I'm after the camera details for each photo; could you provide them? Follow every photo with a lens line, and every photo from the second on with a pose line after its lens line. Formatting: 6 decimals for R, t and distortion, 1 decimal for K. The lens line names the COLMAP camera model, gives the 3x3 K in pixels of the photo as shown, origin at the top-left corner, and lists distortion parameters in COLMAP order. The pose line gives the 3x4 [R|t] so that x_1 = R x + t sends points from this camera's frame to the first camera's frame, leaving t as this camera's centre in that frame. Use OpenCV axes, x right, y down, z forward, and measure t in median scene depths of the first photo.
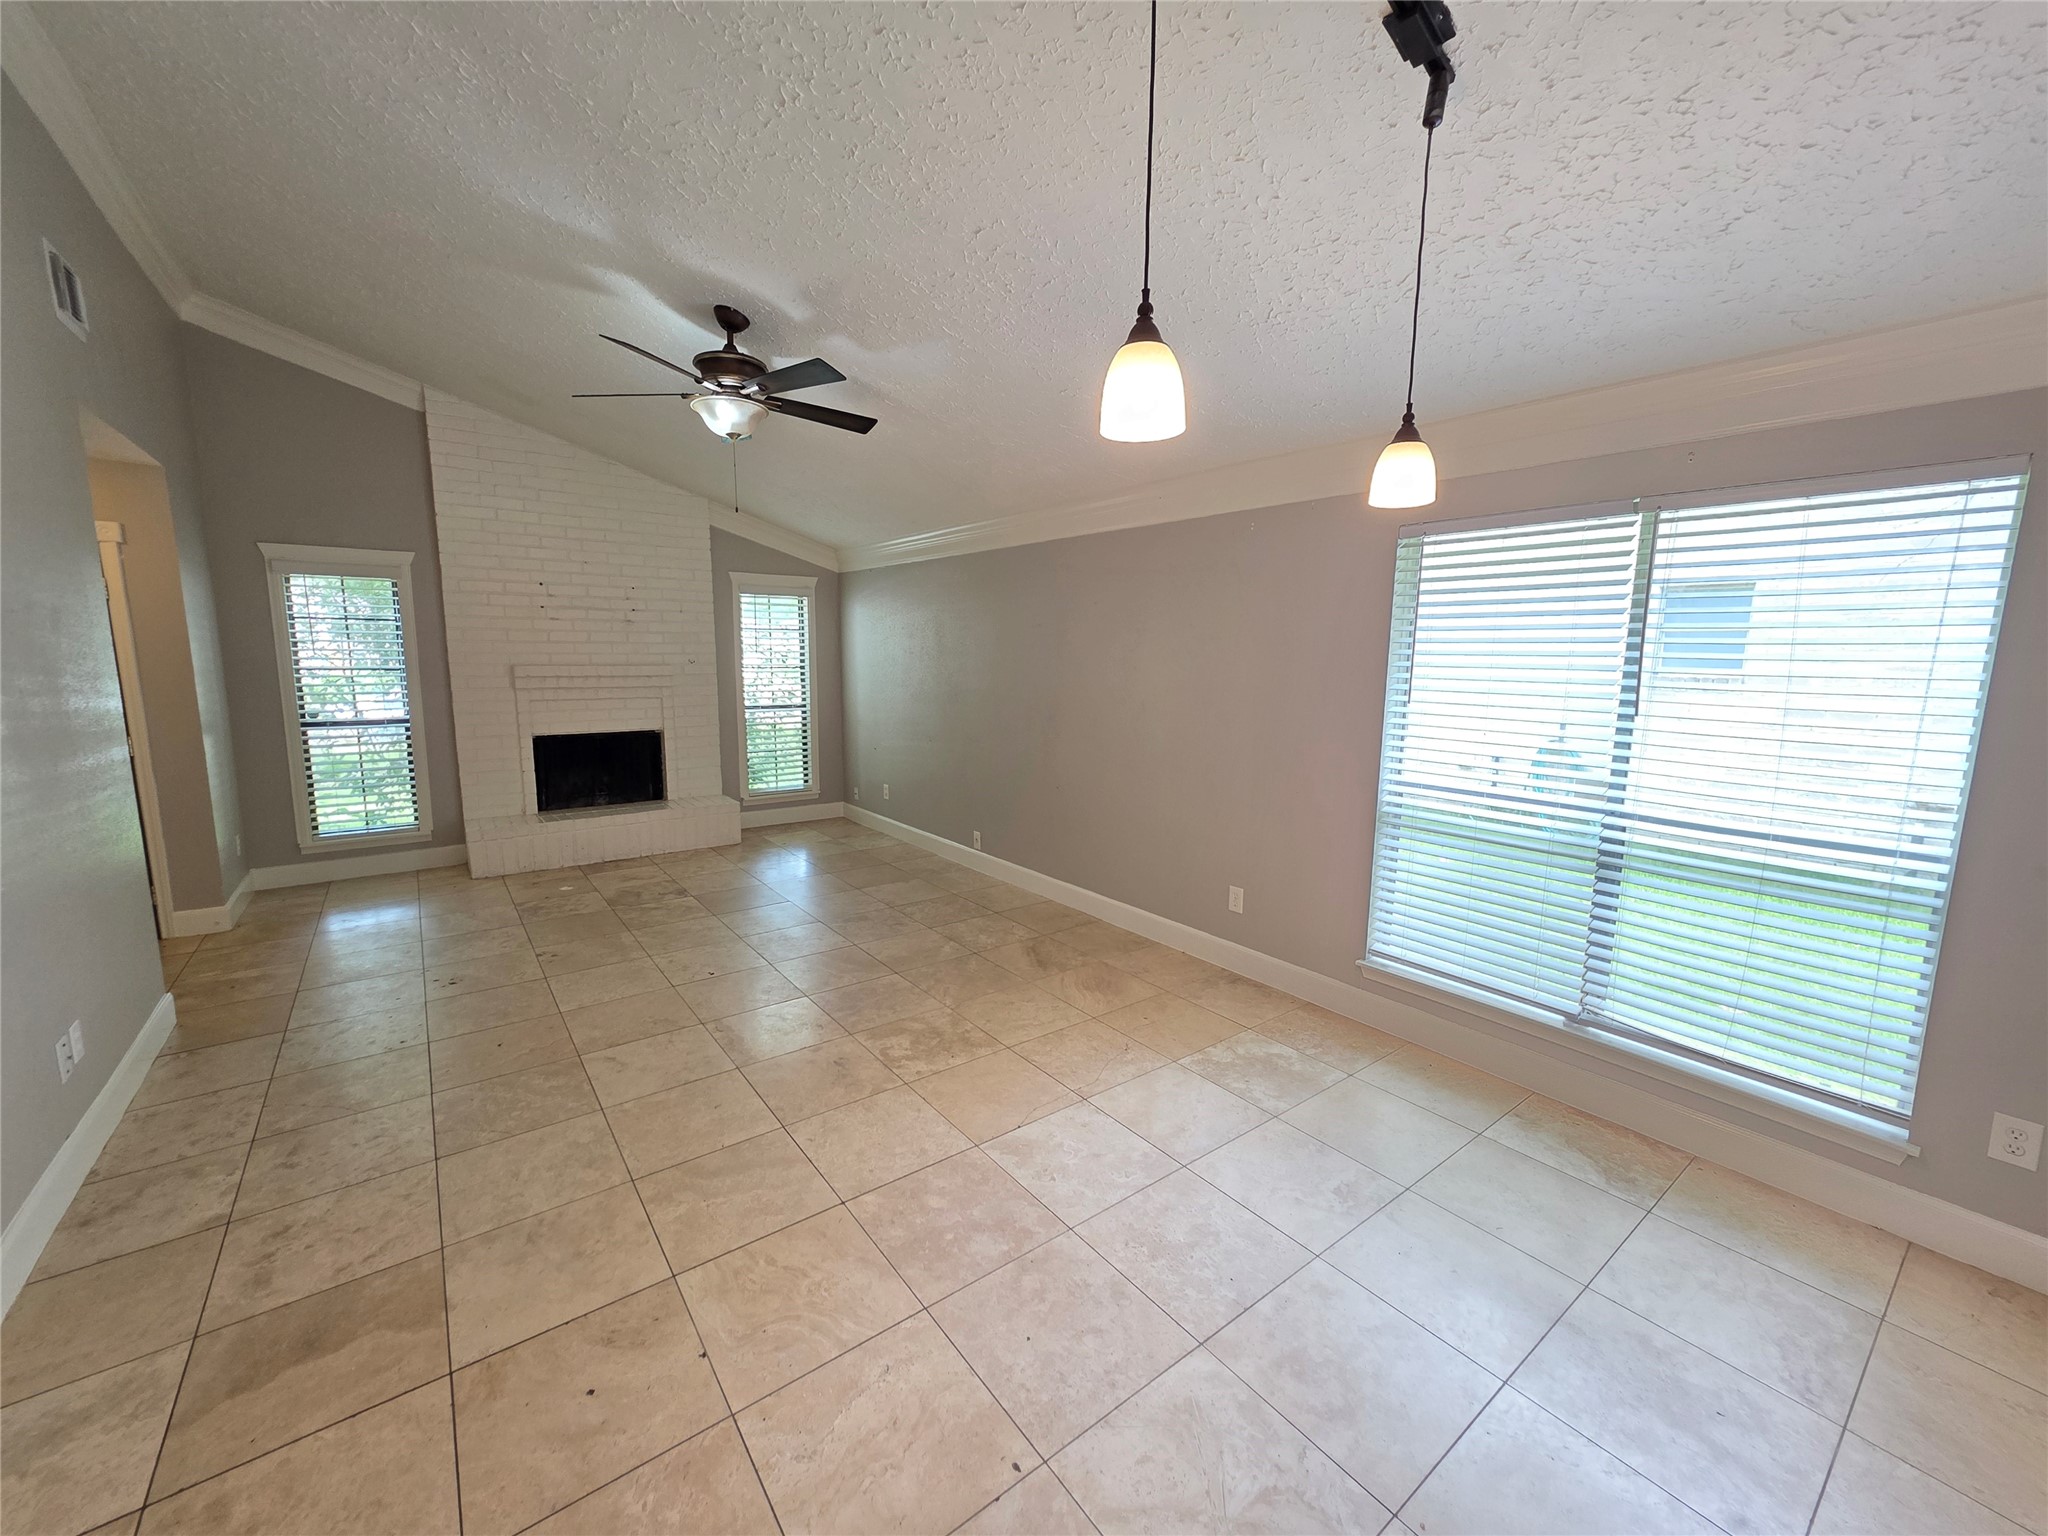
lens RADIAL K [[817.1, 0, 1018.1], [0, 817.1, 766.4], [0, 0, 1]] dist [0.006345, 0.000087]
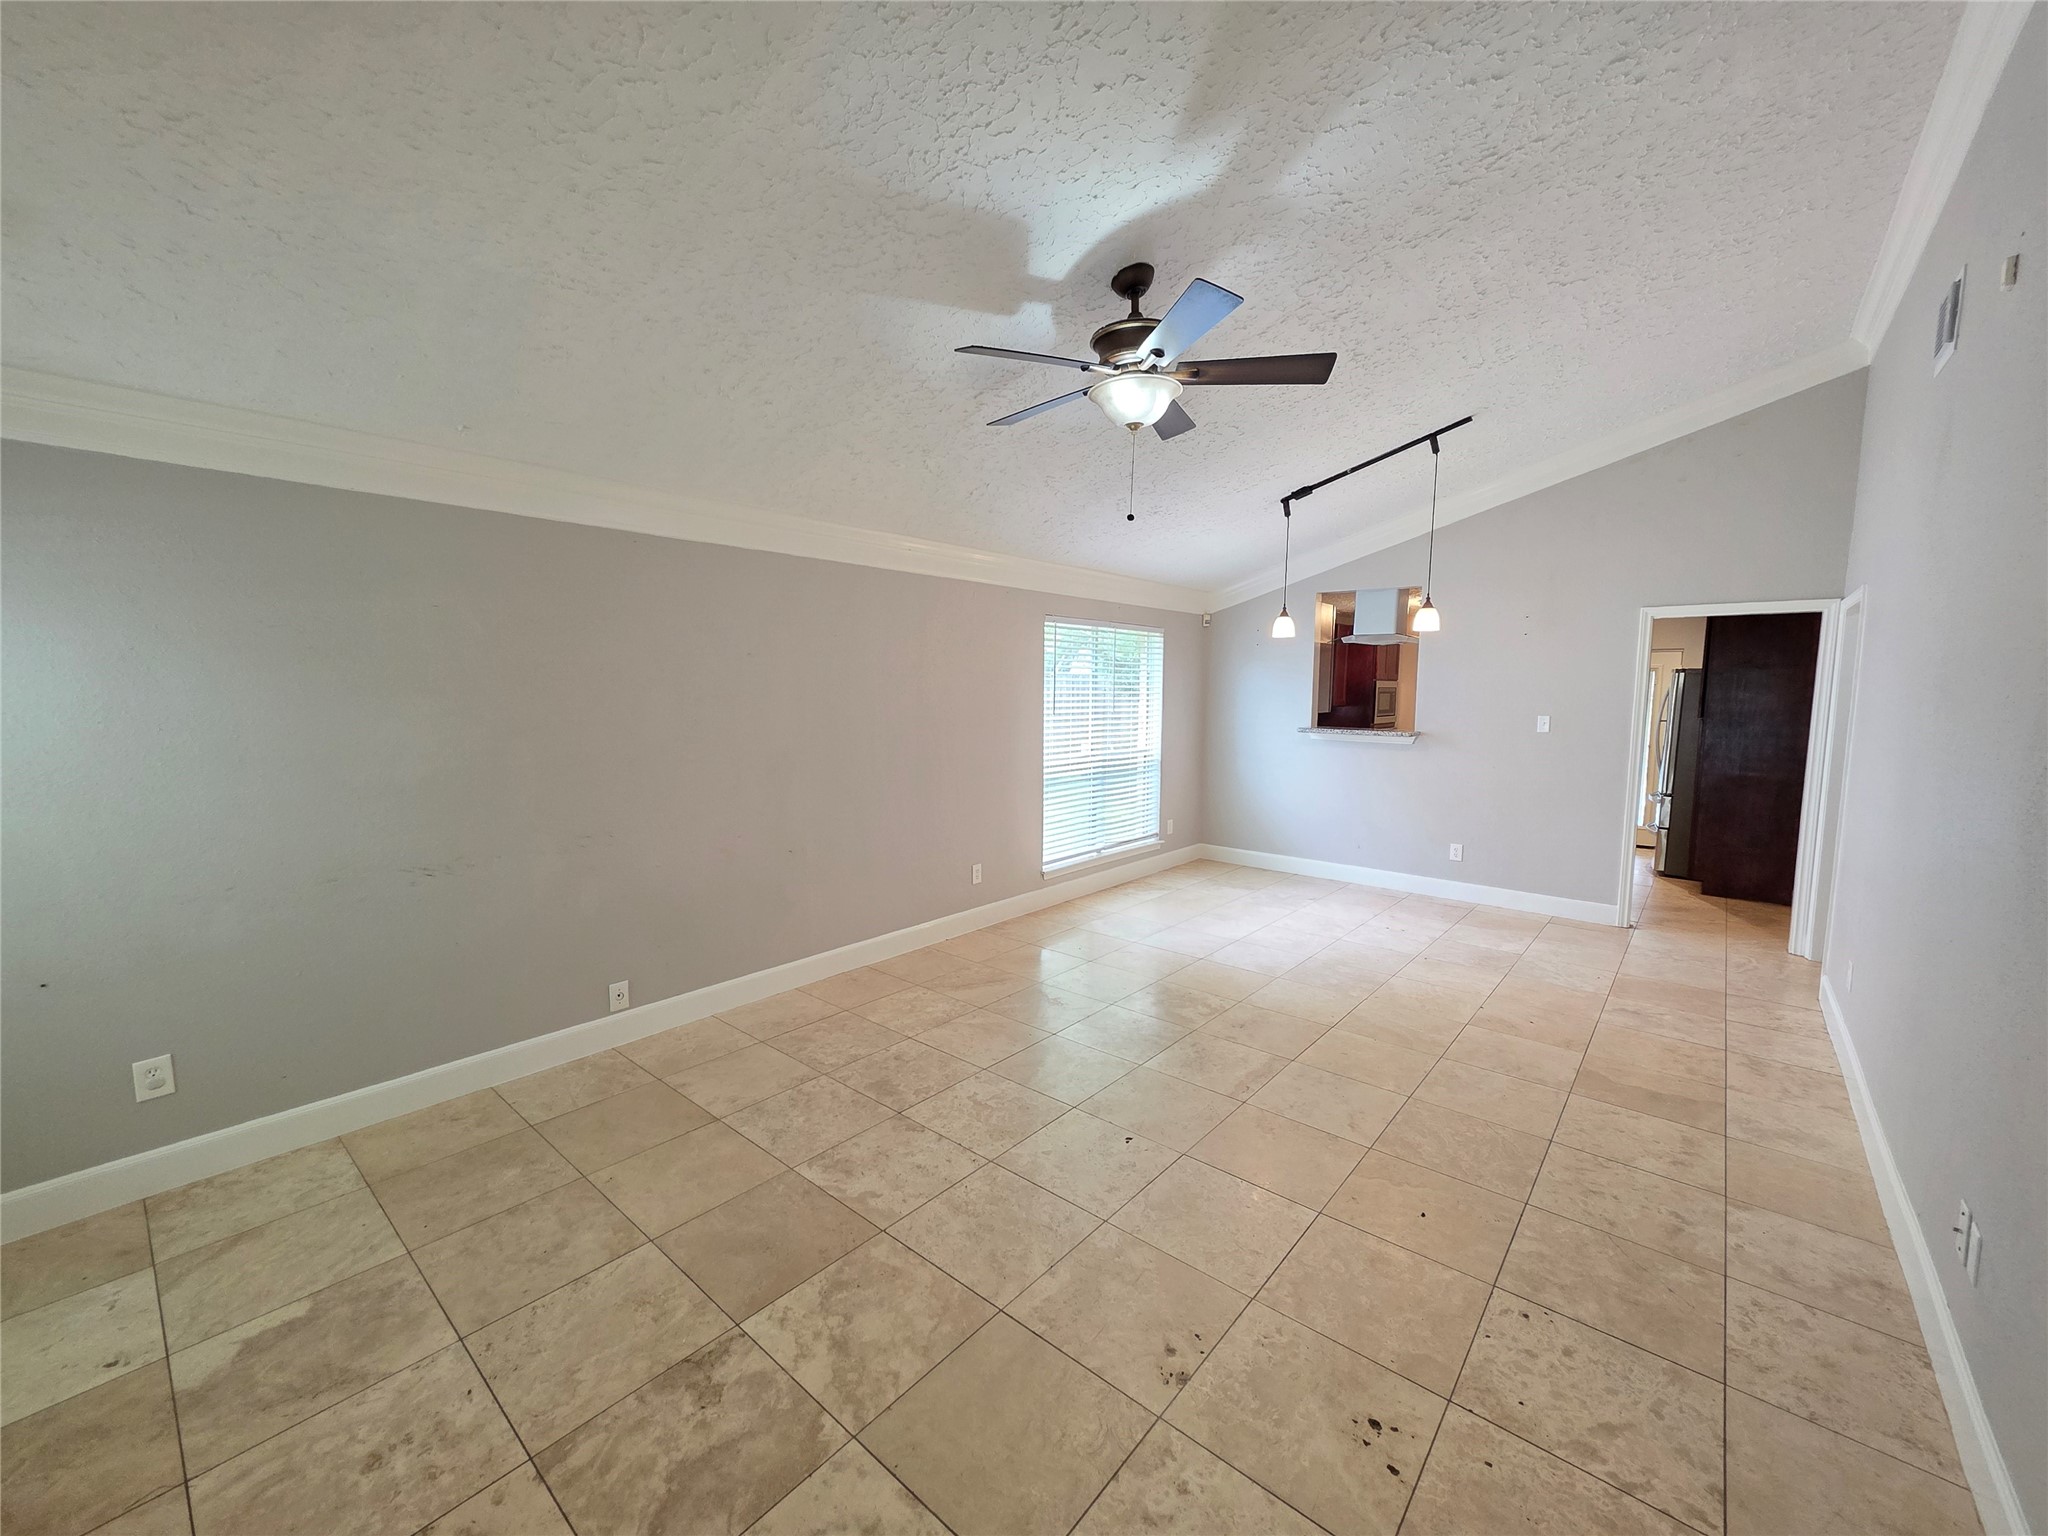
lens RADIAL K [[817.1, 0, 1016.6], [0, 817.1, 769.3], [0, 0, 1]] dist [0.006345, 0.000087]
pose [[-0.215270, -0.112150, 0.970093, -1.261044], [0.132044, 0.980918, 0.142703, -0.227835], [-0.967586, 0.158815, -0.196353, 1.469277]]
